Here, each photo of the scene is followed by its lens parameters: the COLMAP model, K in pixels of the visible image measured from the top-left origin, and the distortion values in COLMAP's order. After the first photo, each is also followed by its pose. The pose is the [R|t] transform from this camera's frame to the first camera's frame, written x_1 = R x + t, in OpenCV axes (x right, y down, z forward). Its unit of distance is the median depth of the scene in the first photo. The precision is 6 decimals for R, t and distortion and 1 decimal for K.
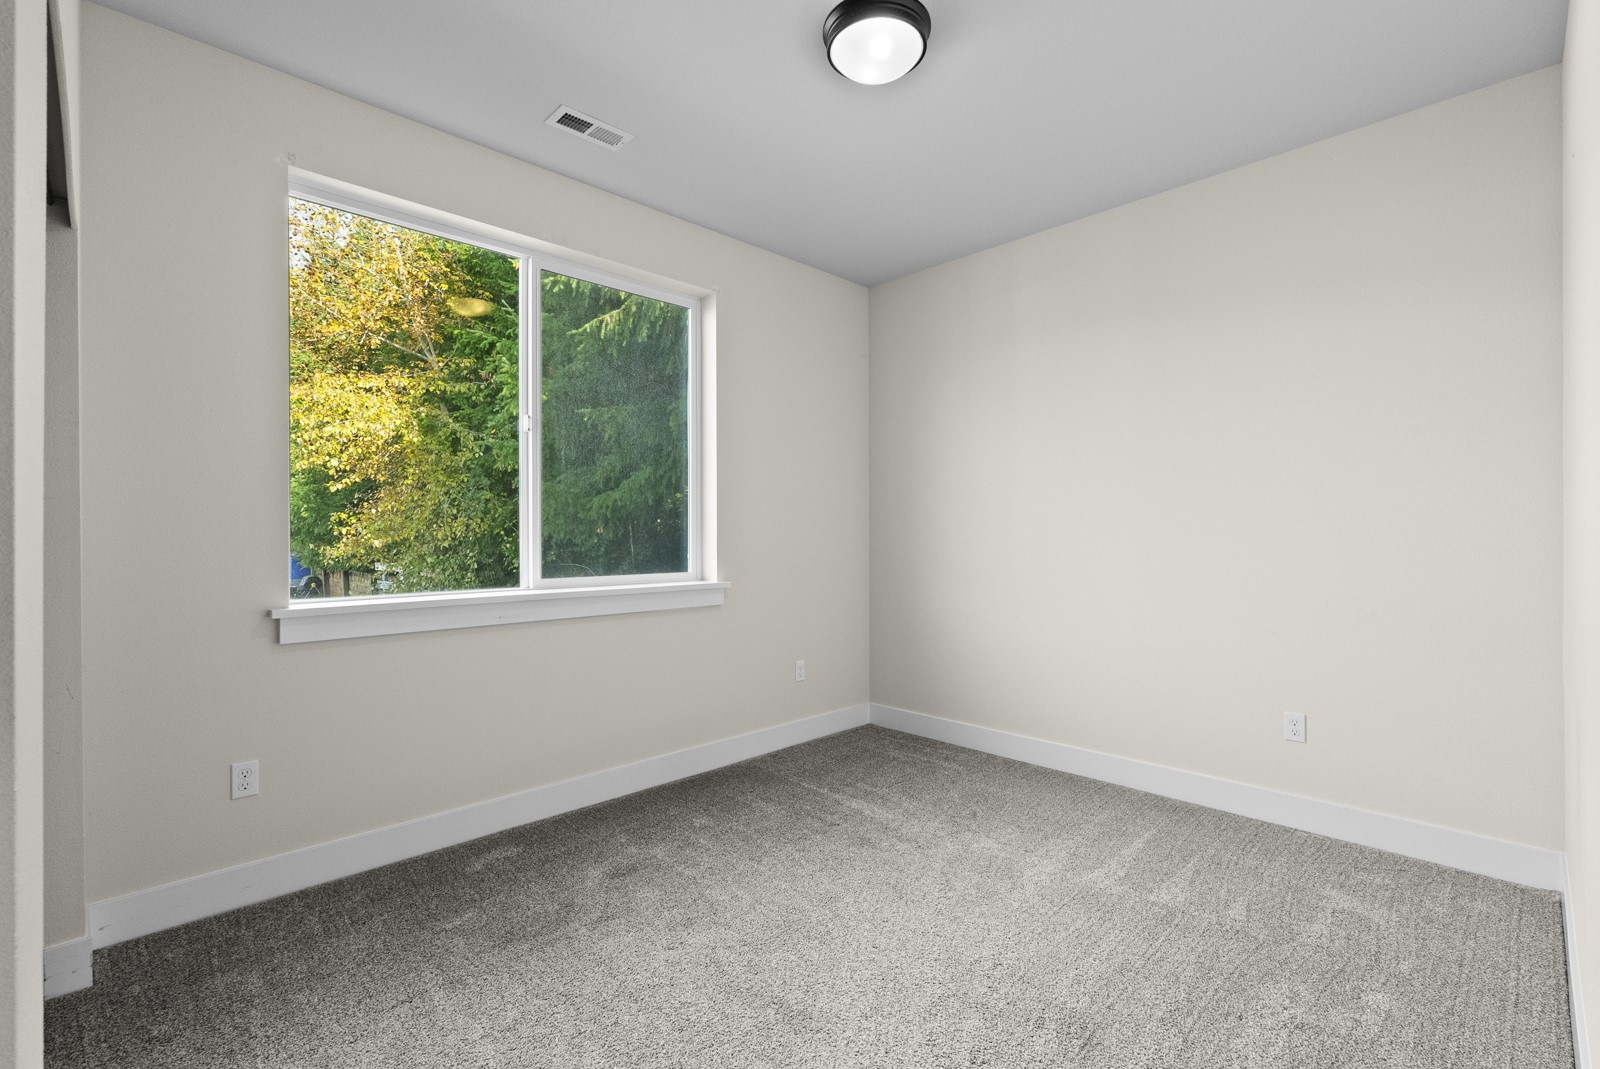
lens RADIAL K [[705.6, 0, 798.7], [0, 705.6, 535.5], [0, 0, 1]] dist [-0.003280, -0.000328]
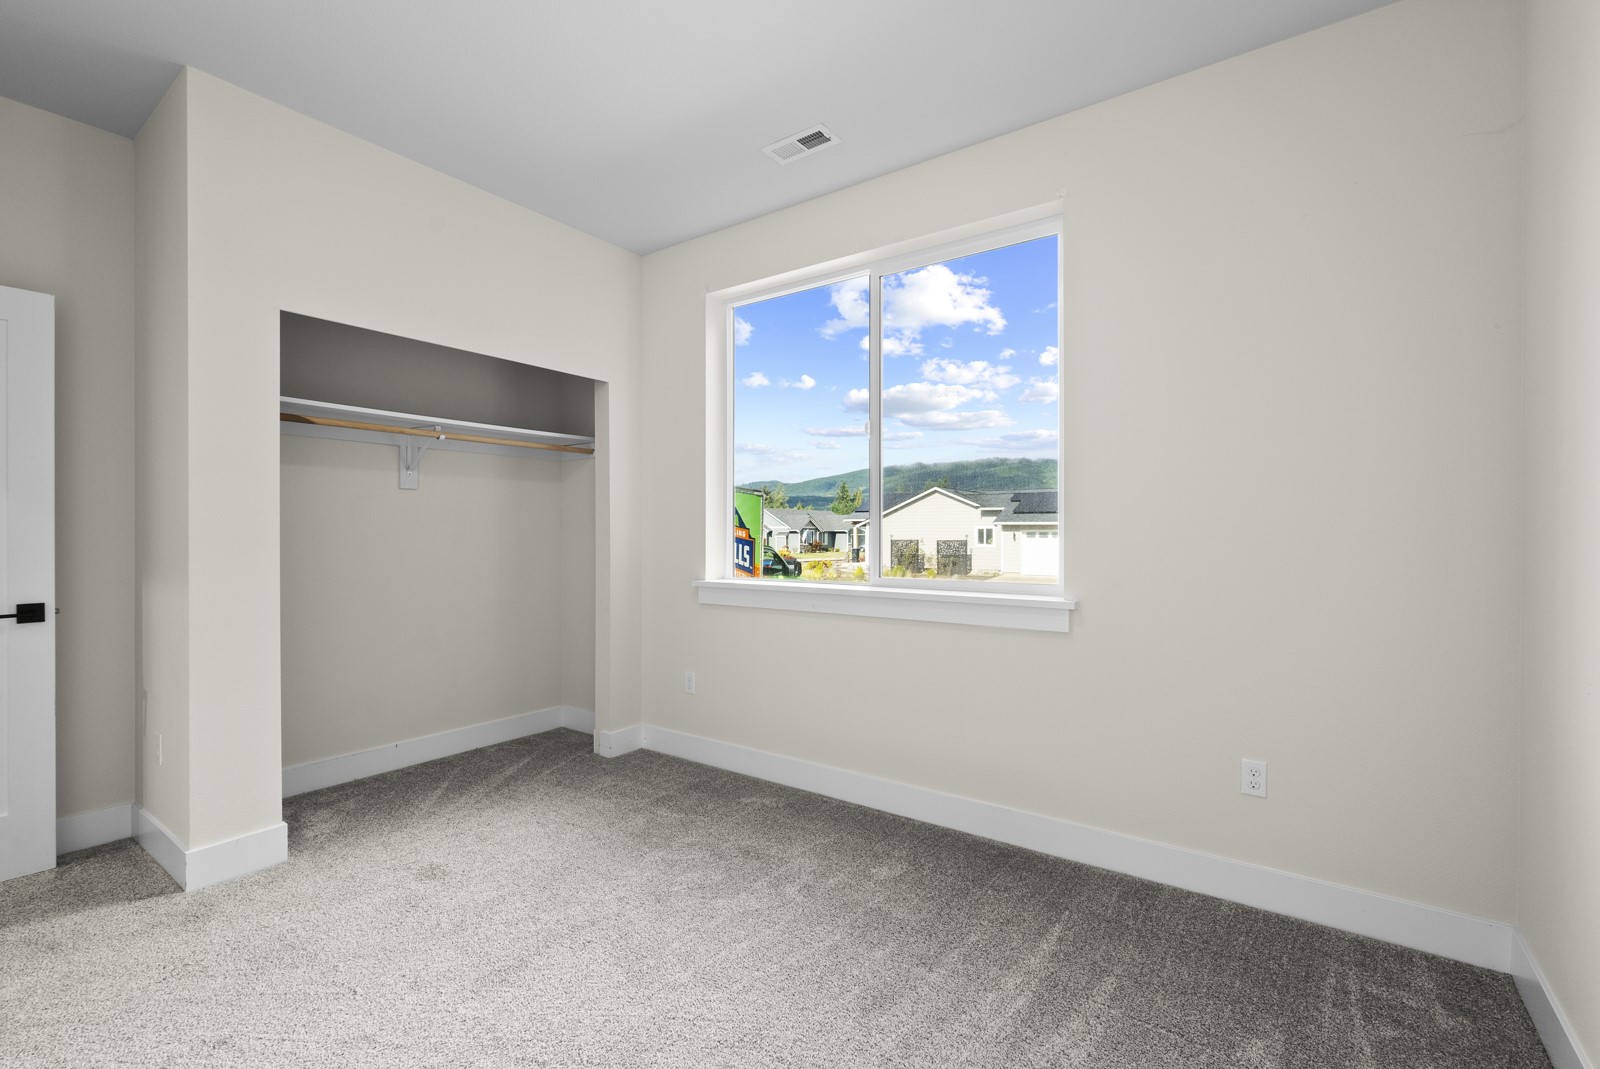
lens RADIAL K [[705.6, 0, 798.7], [0, 705.6, 535.5], [0, 0, 1]] dist [-0.003280, -0.000328]
pose [[0.170252, 0.004135, -0.985392, 0.692082], [-0.002583, 0.999990, 0.003750, -0.001683], [0.985397, 0.001907, 0.170261, 0.772331]]
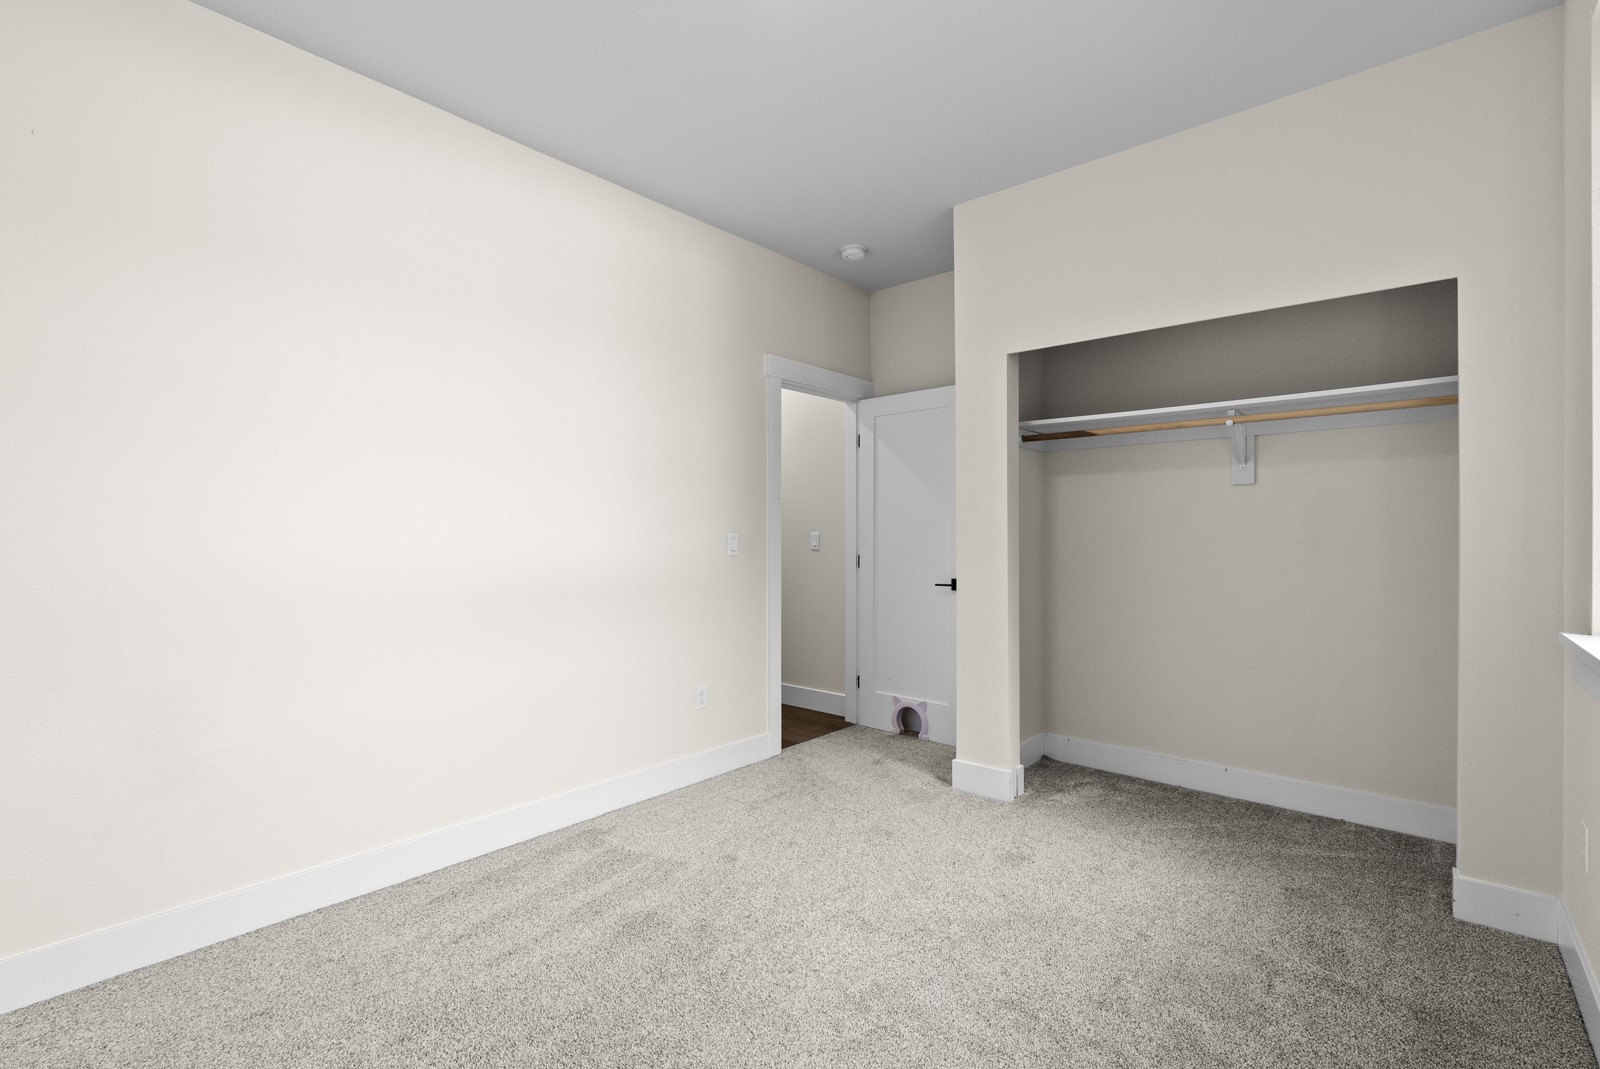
lens RADIAL K [[705.6, 0, 798.7], [0, 705.6, 535.5], [0, 0, 1]] dist [-0.003280, -0.000328]
pose [[-0.996329, -0.000529, -0.085604, 0.118700], [-0.000443, 0.999999, -0.001023, 0.003243], [0.085604, -0.000981, -0.996329, 1.353033]]
